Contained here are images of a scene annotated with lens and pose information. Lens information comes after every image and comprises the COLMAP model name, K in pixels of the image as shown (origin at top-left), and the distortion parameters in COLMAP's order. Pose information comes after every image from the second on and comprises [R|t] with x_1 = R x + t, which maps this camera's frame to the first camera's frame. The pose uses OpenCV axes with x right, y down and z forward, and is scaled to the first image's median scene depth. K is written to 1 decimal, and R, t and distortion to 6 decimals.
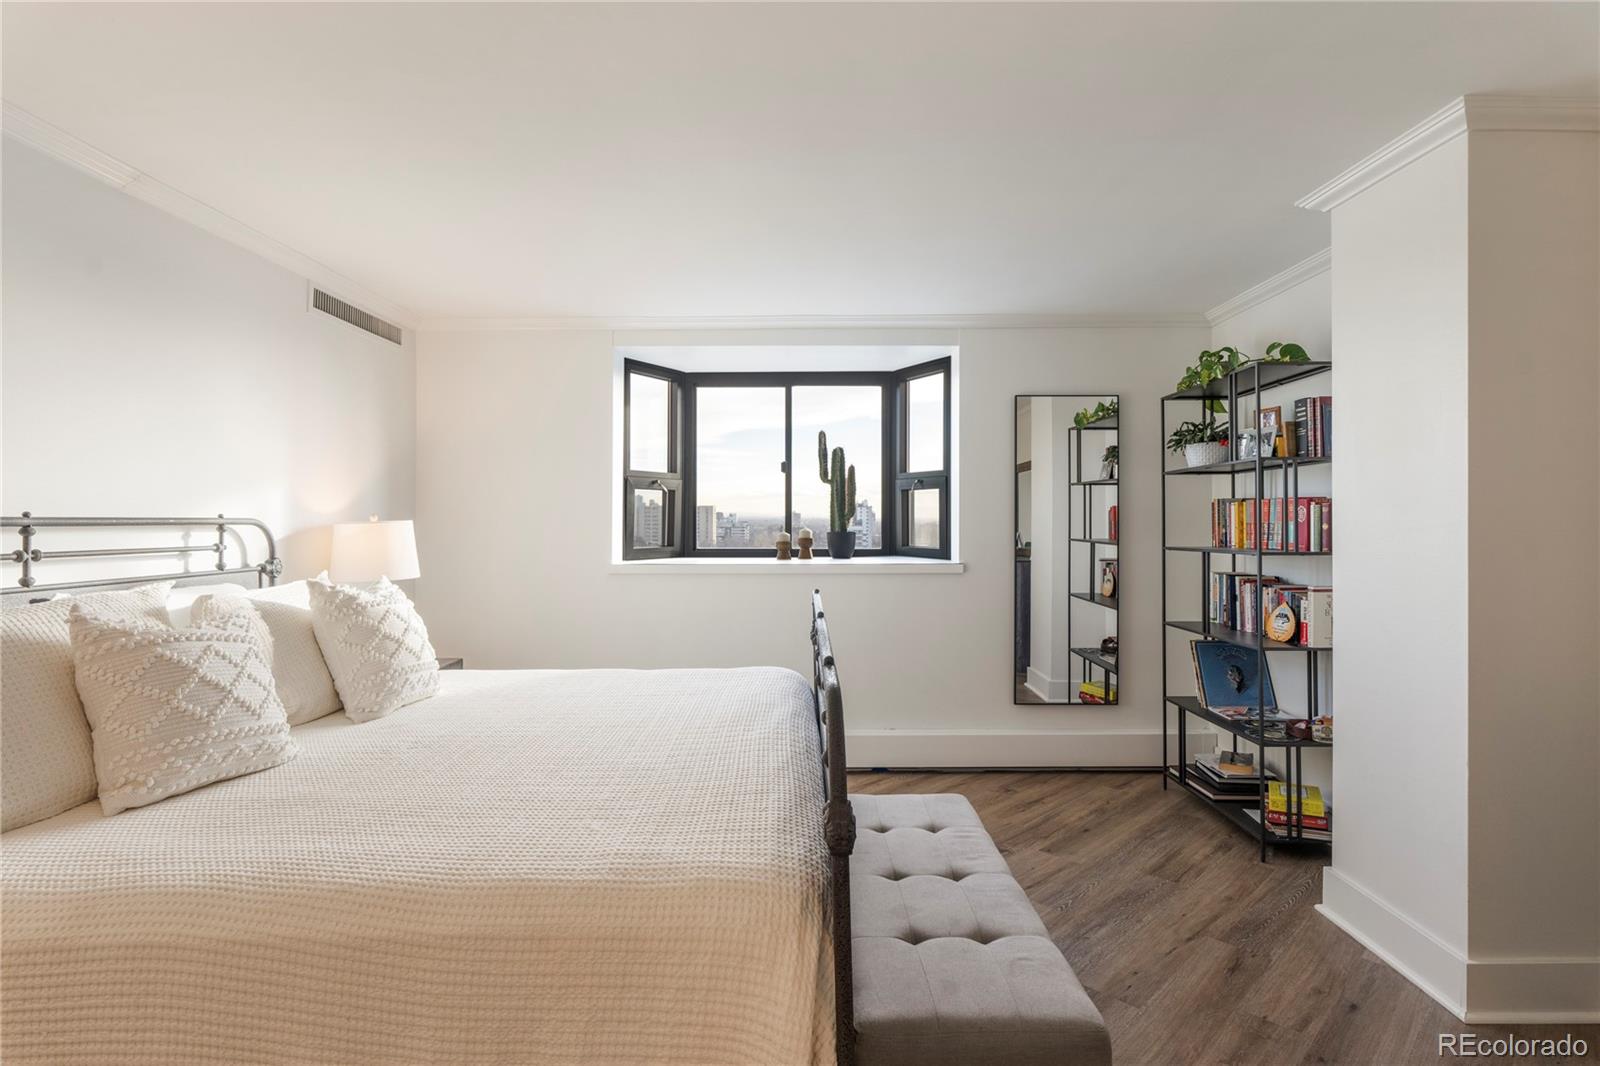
lens RADIAL K [[819.1, 0, 818.1], [0, 819.1, 532.3], [0, 0, 1]] dist [-0.001028, -0.000811]
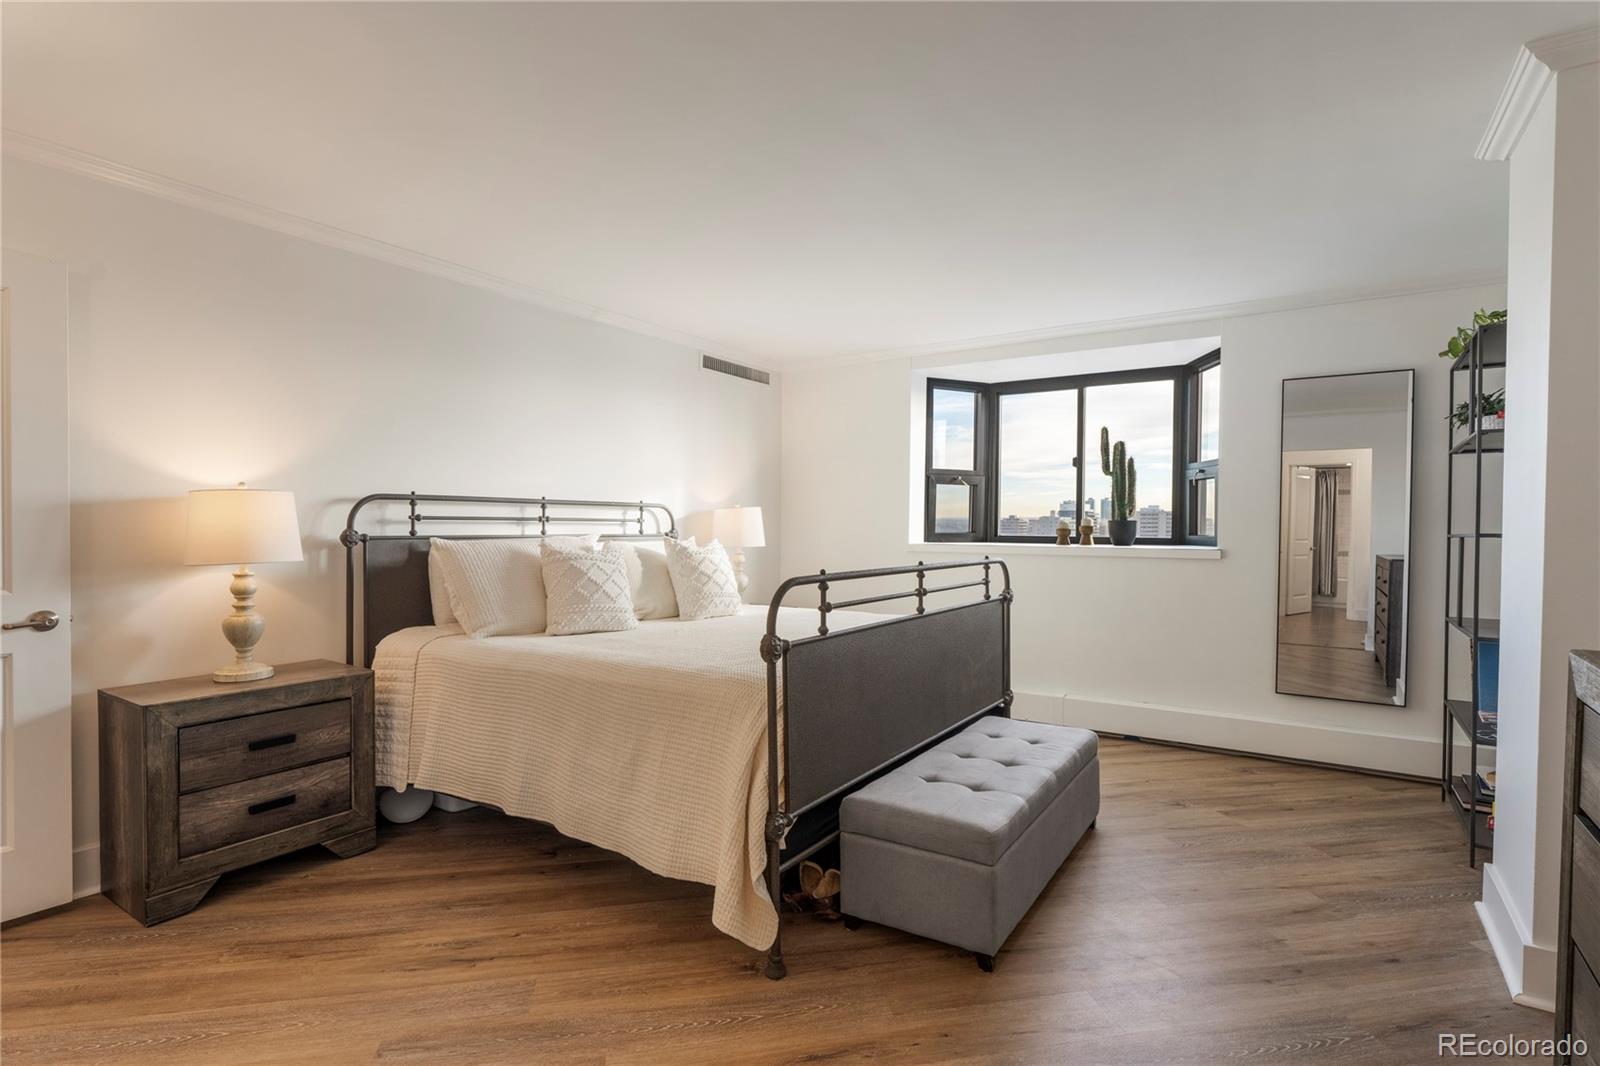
lens RADIAL K [[807.7, 0, 792.6], [0, 807.7, 557.5], [0, 0, 1]] dist [0.002944, 0.000431]
pose [[0.831674, 0.028899, -0.554511, 0.330061], [-0.015742, 0.999470, 0.028478, 0.031092], [0.555041, -0.014955, 0.831689, -0.151858]]
